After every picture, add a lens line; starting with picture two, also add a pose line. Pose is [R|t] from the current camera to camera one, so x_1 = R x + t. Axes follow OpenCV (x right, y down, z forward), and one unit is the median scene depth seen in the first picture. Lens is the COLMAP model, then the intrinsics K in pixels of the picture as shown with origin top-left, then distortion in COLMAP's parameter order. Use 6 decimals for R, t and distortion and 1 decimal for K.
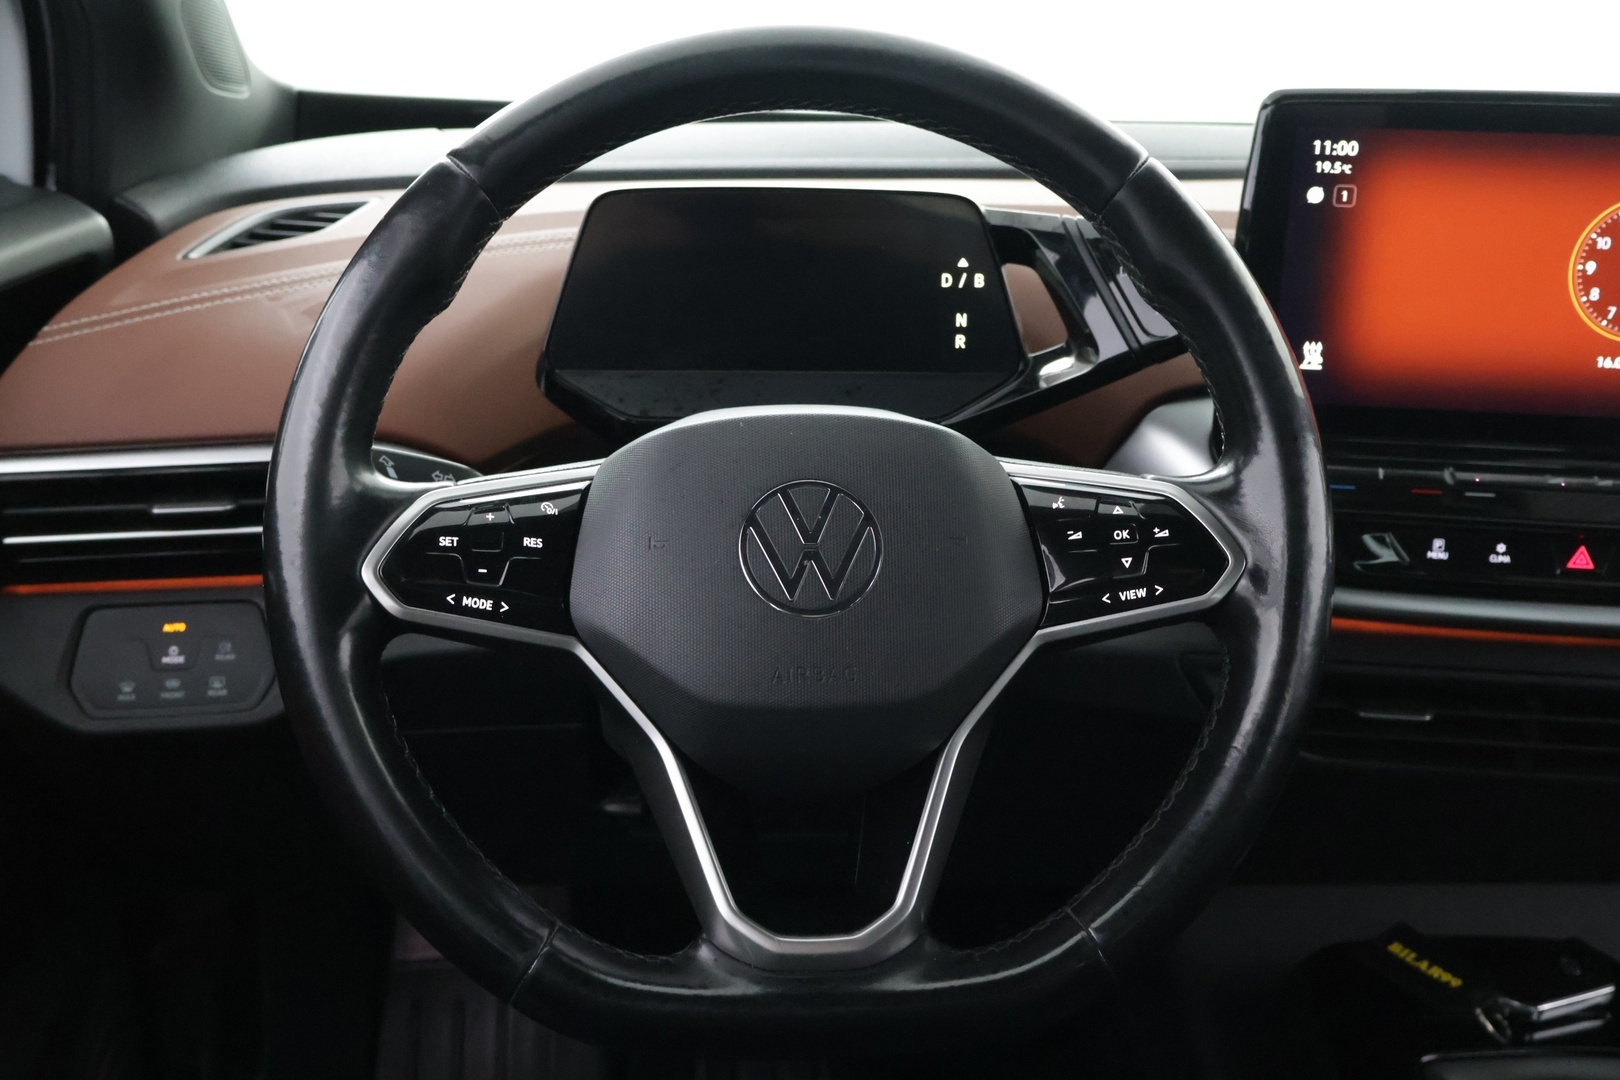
lens RADIAL K [[1805.3, 0, 810.0], [0, 1805.3, 540.0], [0, 0, 1]] dist [-0.010995, 0.035823]
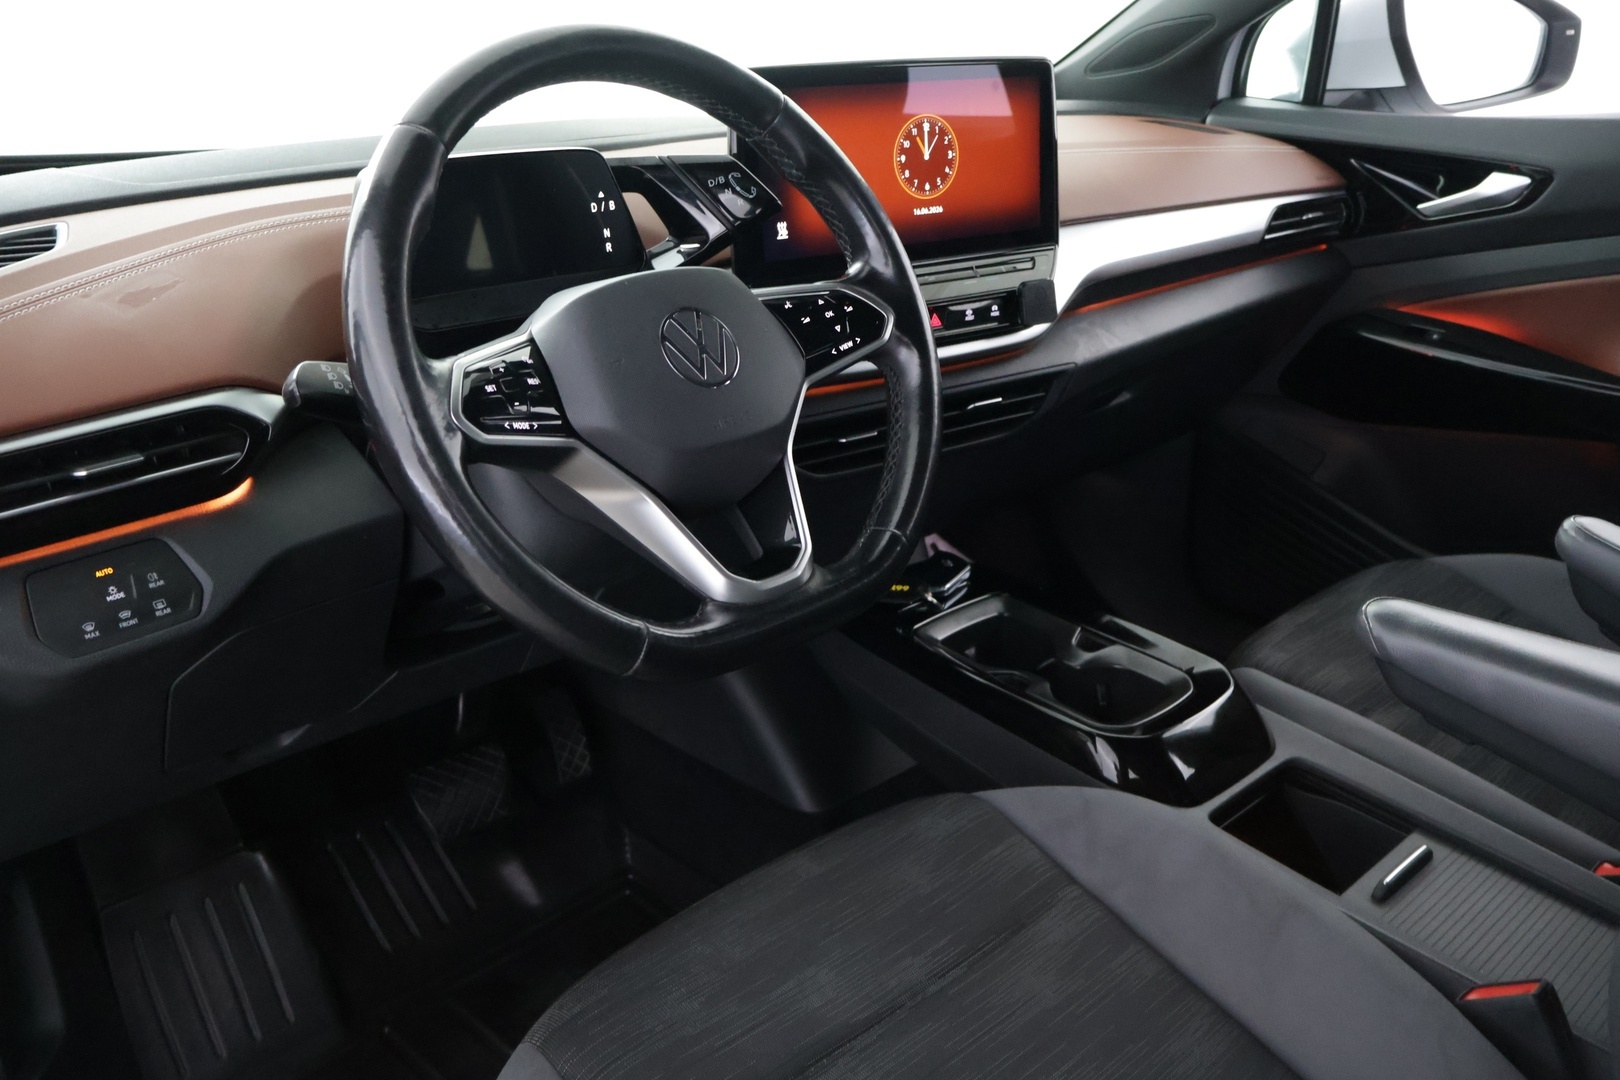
lens RADIAL K [[1385.8, 0, 810.0], [0, 1385.8, 540.0], [0, 0, 1]] dist [-0.002420, 0.002151]
pose [[0.761191, -0.256138, 0.595803, -0.546938], [0.253427, 0.963133, 0.090279, 0.064777], [-0.596961, 0.082273, 0.798040, -0.007837]]
